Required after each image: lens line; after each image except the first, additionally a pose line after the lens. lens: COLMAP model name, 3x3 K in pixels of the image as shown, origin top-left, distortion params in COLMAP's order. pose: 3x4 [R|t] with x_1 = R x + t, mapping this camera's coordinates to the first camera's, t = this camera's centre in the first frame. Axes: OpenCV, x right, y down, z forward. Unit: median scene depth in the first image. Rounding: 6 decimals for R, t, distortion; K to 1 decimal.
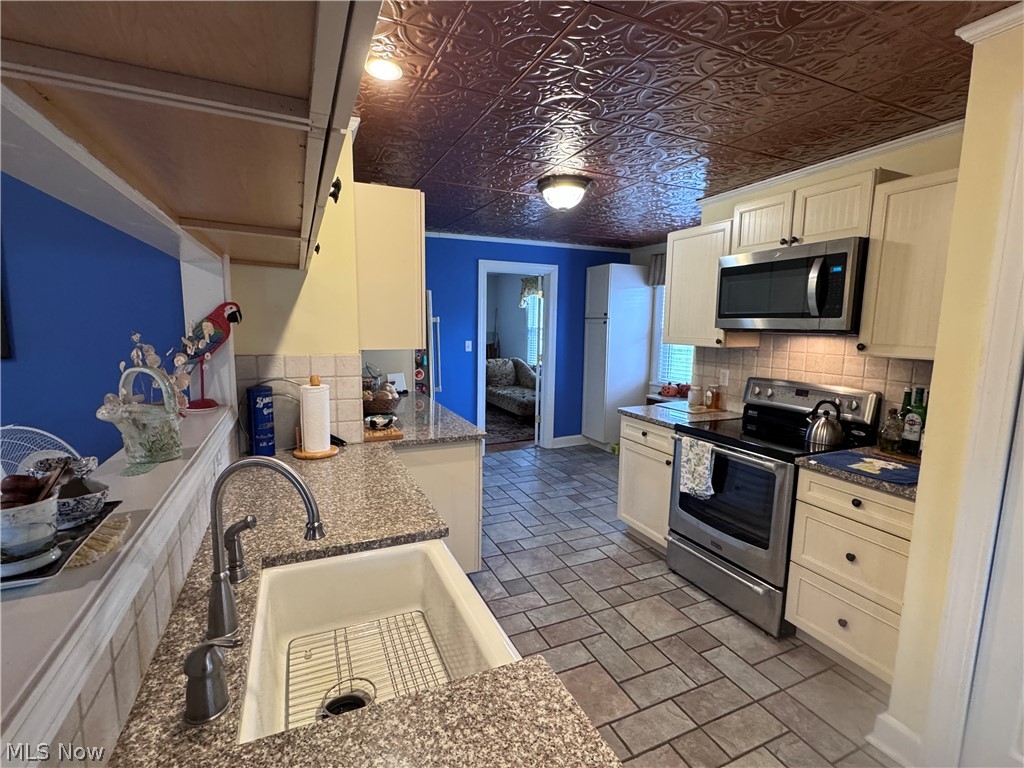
lens RADIAL K [[481.4, 0, 511.0], [0, 481.4, 385.6], [0, 0, 1]] dist [-0.003633, -0.000418]
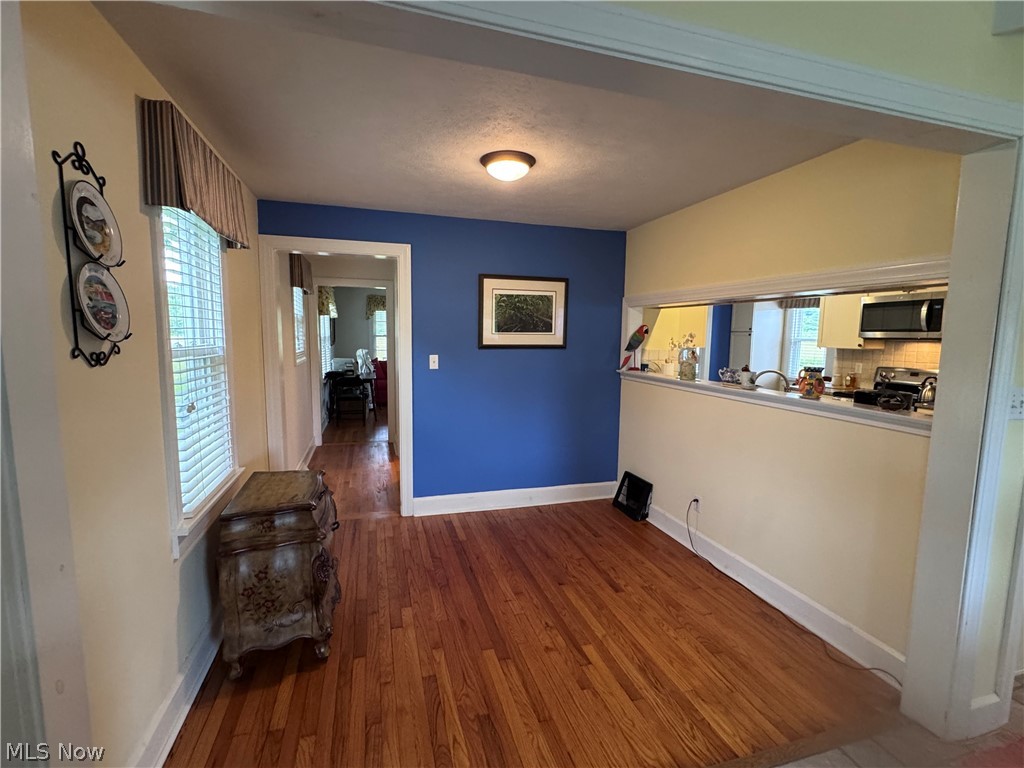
lens RADIAL K [[467.8, 0, 513.0], [0, 467.8, 386.3], [0, 0, 1]] dist [-0.002118, -0.000465]
pose [[0.992254, 0.013604, -0.123482, -0.700517], [-0.016356, 0.999639, -0.021301, 0.131220], [0.123148, 0.023156, 0.992118, -0.955680]]
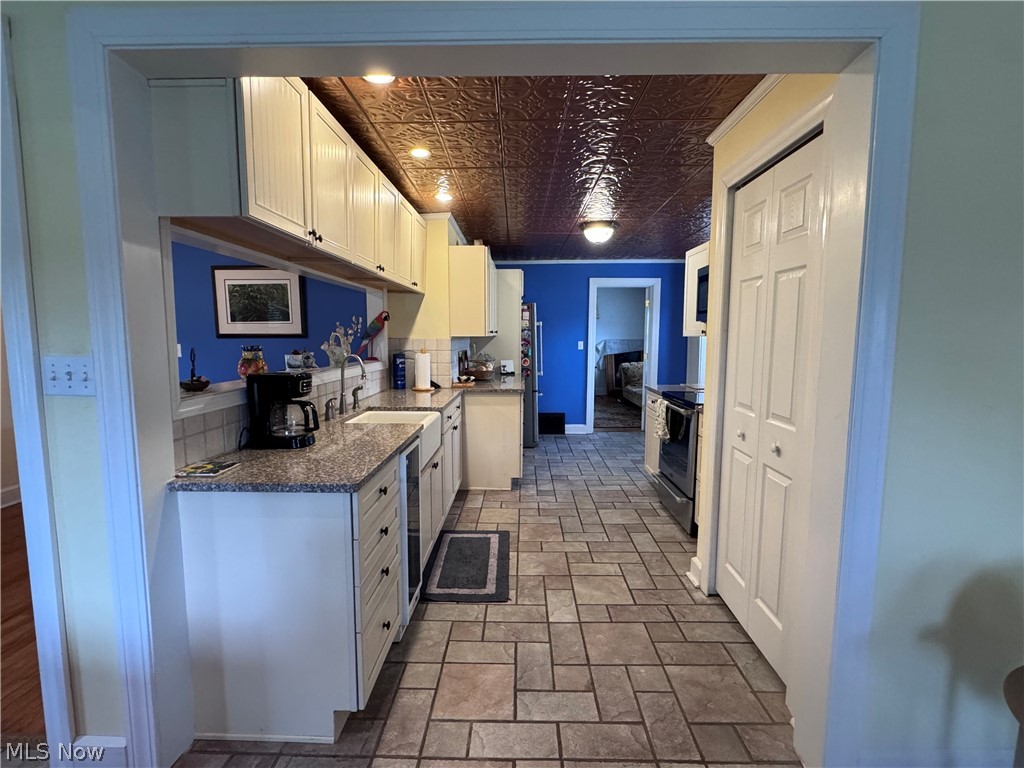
lens RADIAL K [[481.4, 0, 511.0], [0, 481.4, 385.6], [0, 0, 1]] dist [-0.003633, -0.000418]
pose [[0.902679, 0.032543, -0.429082, 0.625462], [-0.046667, 0.998659, -0.022433, 0.130704], [0.427777, 0.040274, 0.902987, -0.493655]]
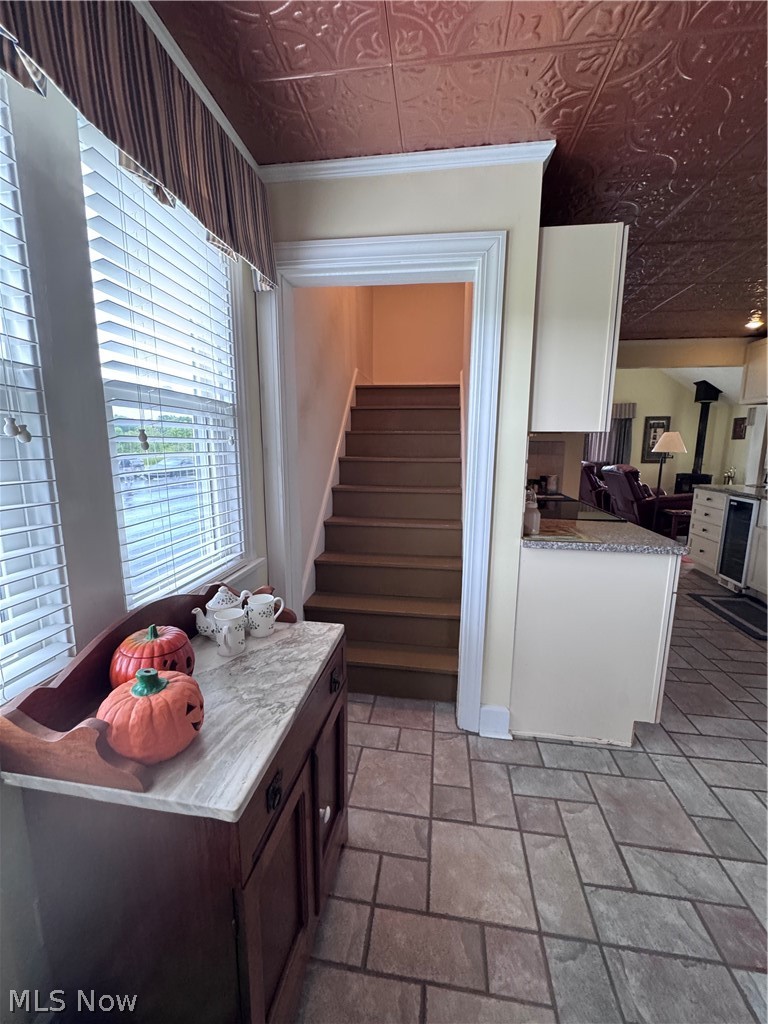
lens RADIAL K [[409.8, 0, 384.0], [0, 409.8, 512.0], [0, 0, 1]] dist [-0.002271, -0.000112]
pose [[-0.847388, -0.109790, 0.519499, 0.397681], [0.049454, 0.957817, 0.283090, -0.207356], [-0.528666, 0.265579, -0.806214, 2.127555]]
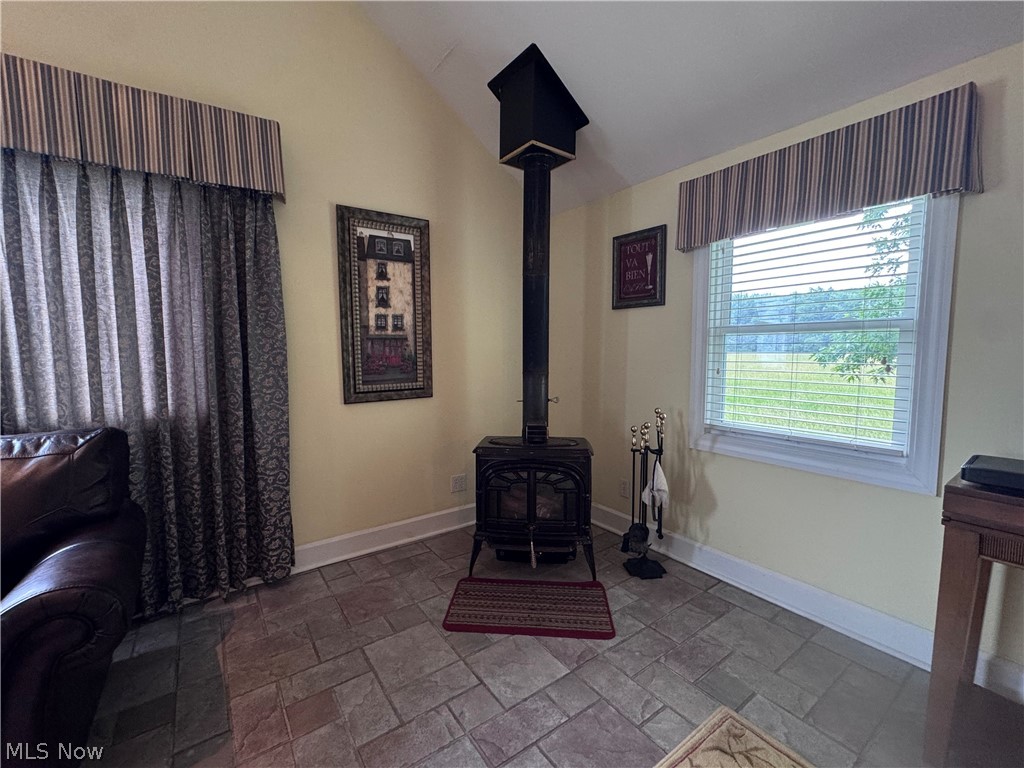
lens RADIAL K [[436.0, 0, 512.3], [0, 436.0, 384.9], [0, 0, 1]] dist [-0.002203, 0.000045]
pose [[-0.979273, 0.003203, -0.202522, 0.224481], [-0.040583, 0.976495, 0.211683, 0.325772], [0.198440, 0.215515, -0.956125, -1.562664]]
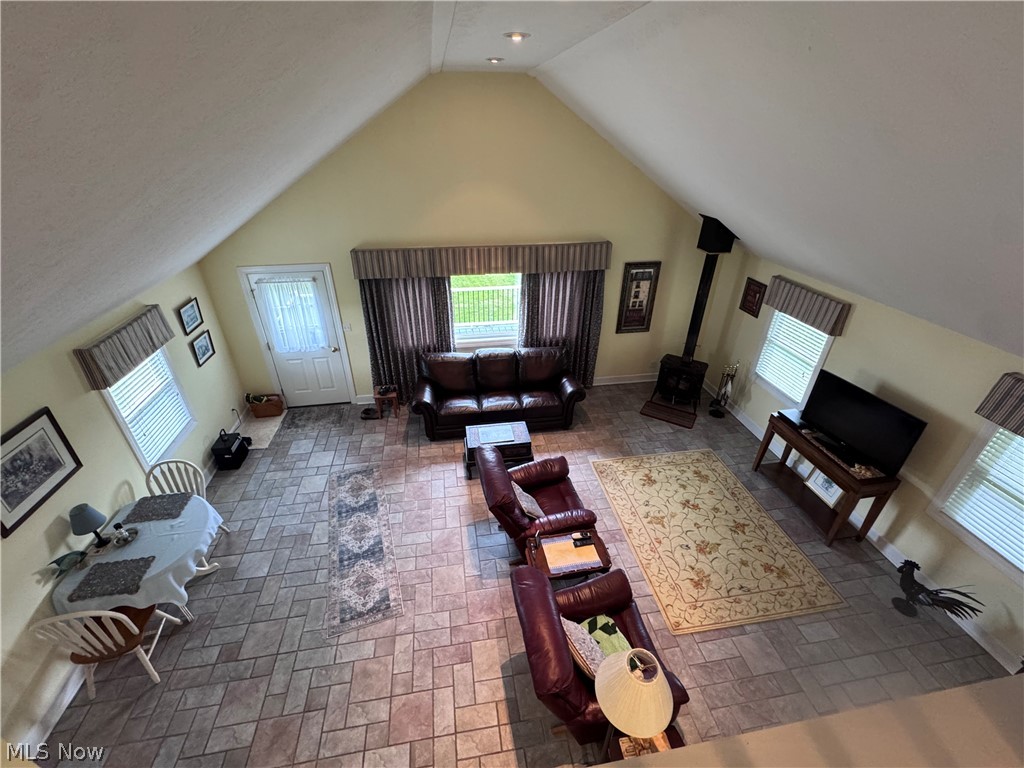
lens RADIAL K [[434.8, 0, 511.9], [0, 434.8, 383.6], [0, 0, 1]] dist [-0.001141, 0.000228]
pose [[-0.966994, -0.149010, 0.206684, 0.422097], [0.009490, 0.789540, 0.613626, -0.849535], [-0.254622, 0.595334, -0.762067, -0.136249]]
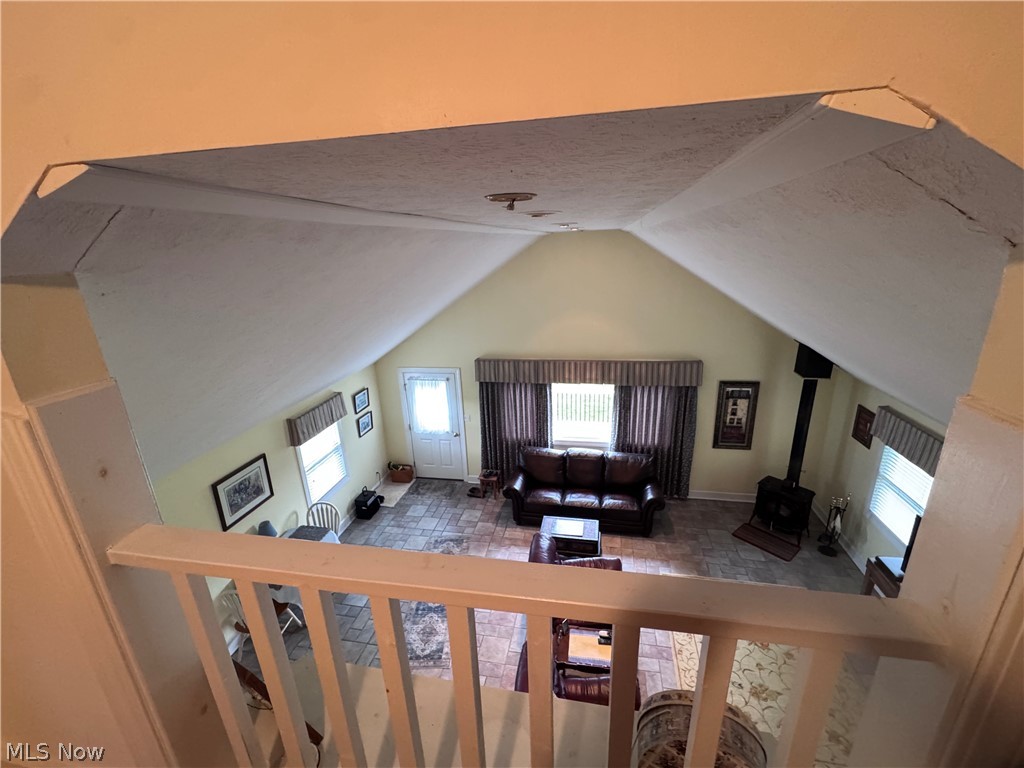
lens RADIAL K [[436.0, 0, 512.3], [0, 436.0, 384.9], [0, 0, 1]] dist [-0.002203, 0.000045]
pose [[-0.815875, -0.162797, 0.554837, -0.030392], [0.102681, 0.903506, 0.416092, -1.044983], [-0.569038, 0.396451, -0.720432, -0.037976]]
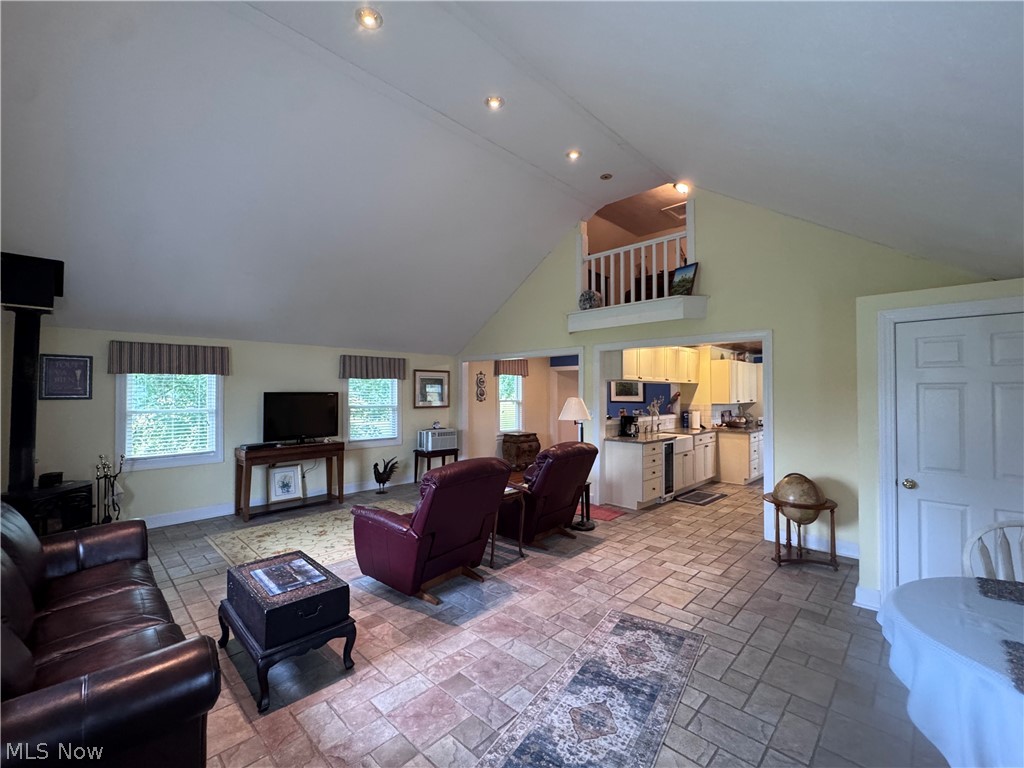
lens RADIAL K [[436.0, 0, 512.3], [0, 436.0, 384.9], [0, 0, 1]] dist [-0.002203, 0.000045]
pose [[0.372719, -0.030377, -0.927447, 2.069161], [-0.119219, 0.989614, -0.080324, 0.219747], [0.920254, 0.140507, 0.365226, -1.539572]]
